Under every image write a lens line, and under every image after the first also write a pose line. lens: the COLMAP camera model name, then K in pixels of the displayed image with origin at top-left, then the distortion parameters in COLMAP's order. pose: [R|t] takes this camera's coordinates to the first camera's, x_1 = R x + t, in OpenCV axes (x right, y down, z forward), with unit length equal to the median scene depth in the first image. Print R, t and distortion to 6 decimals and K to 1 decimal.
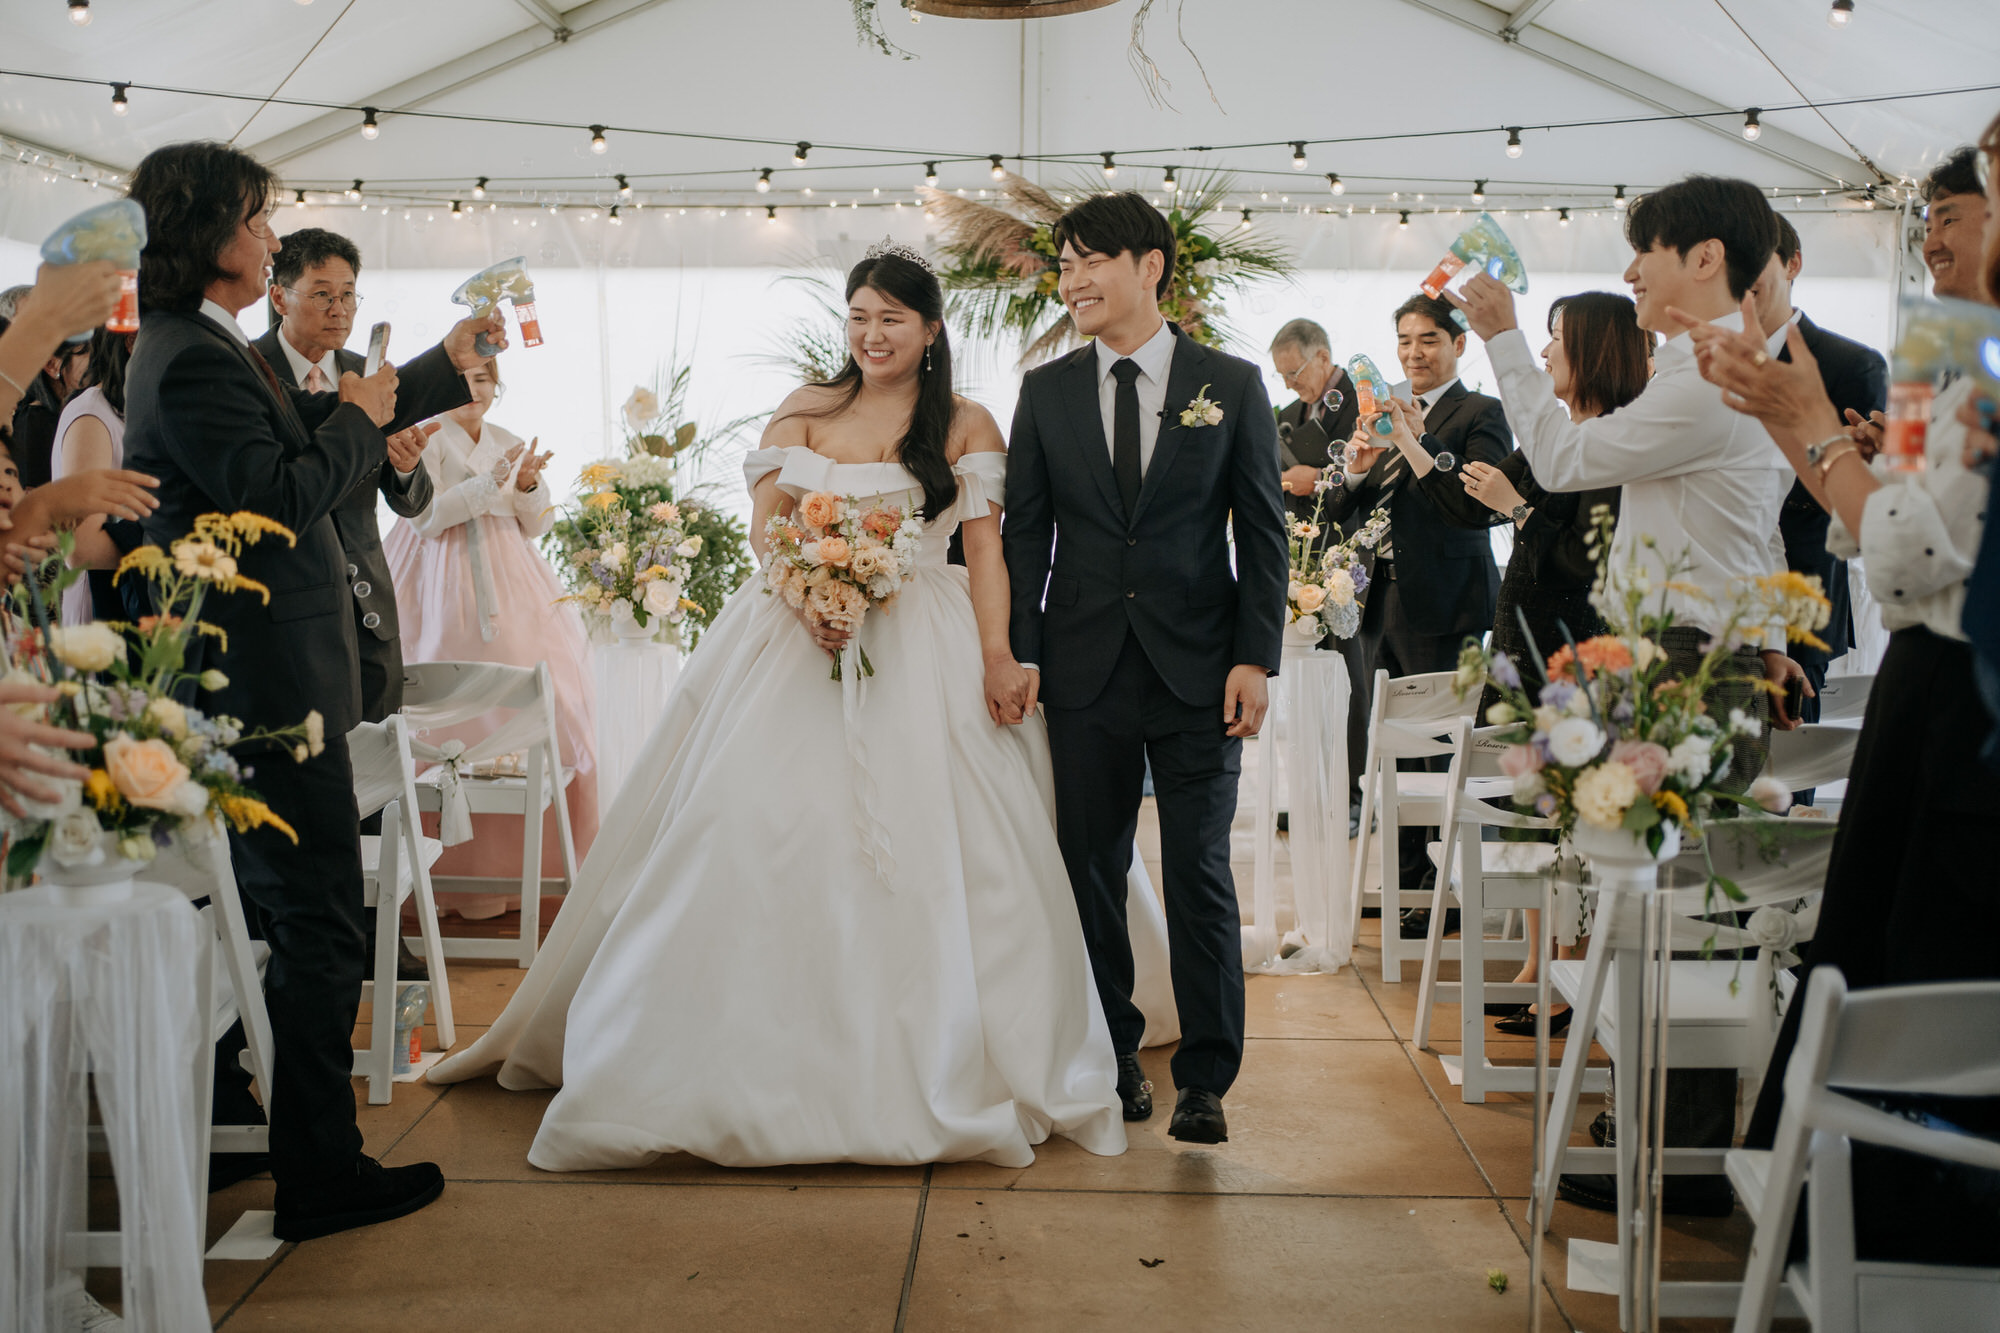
lens RADIAL K [[1921.3, 0, 1033.2], [0, 1921.3, 621.3], [0, 0, 1]] dist [0.019129, 0.016730]
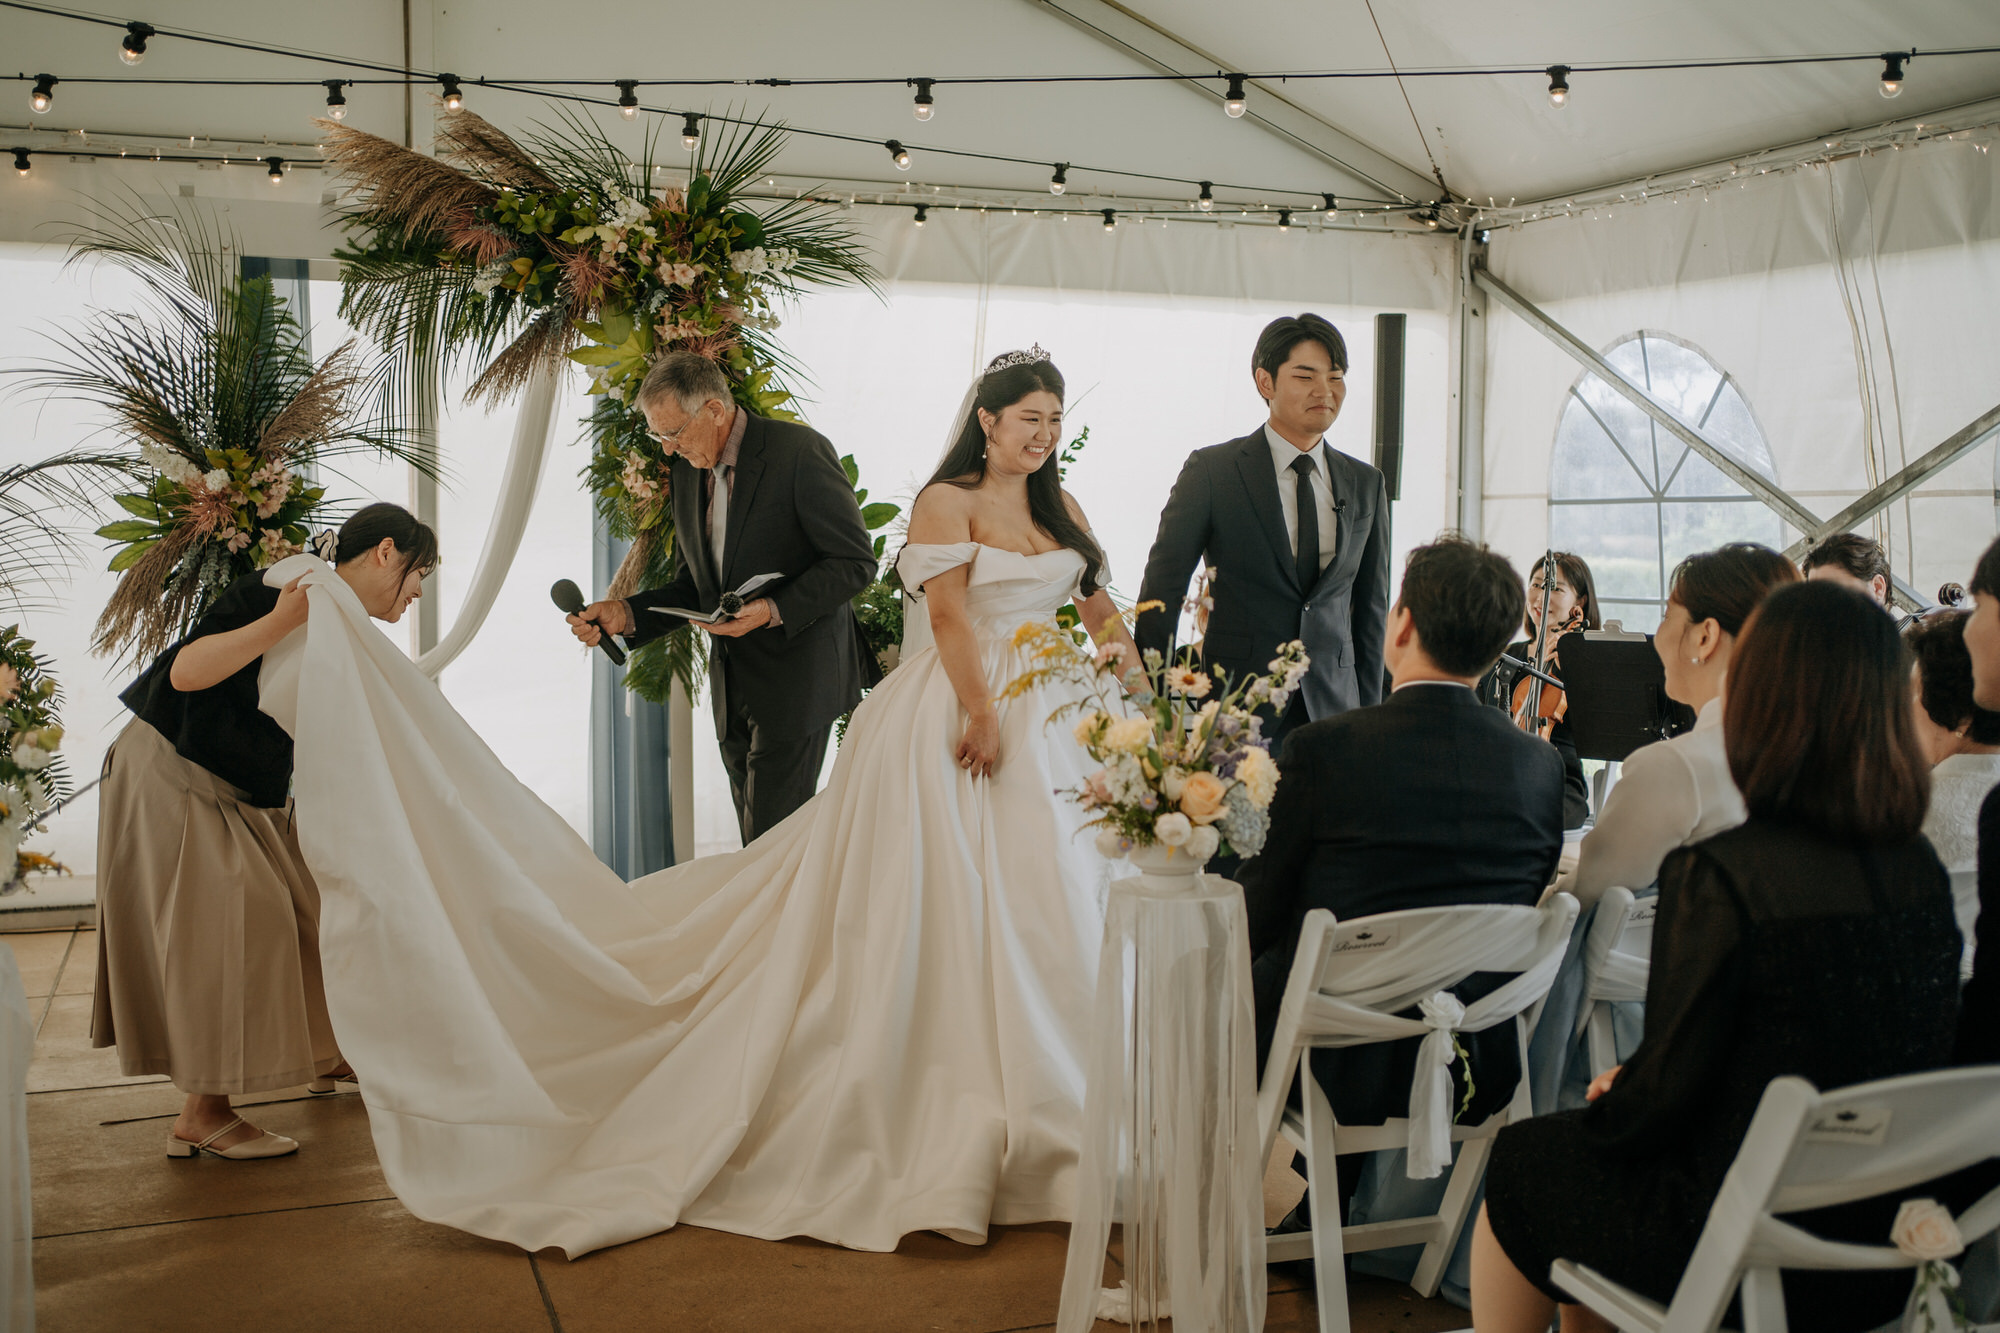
lens RADIAL K [[2039.7, 0, 963.6], [0, 2039.7, 644.7], [0, 0, 1]] dist [-0.009882, 0.025162]
pose [[0.941430, -0.024614, 0.336309, -0.088503], [0.028586, 0.999568, -0.006864, -0.036247], [-0.335995, 0.016076, 0.941727, 0.274571]]
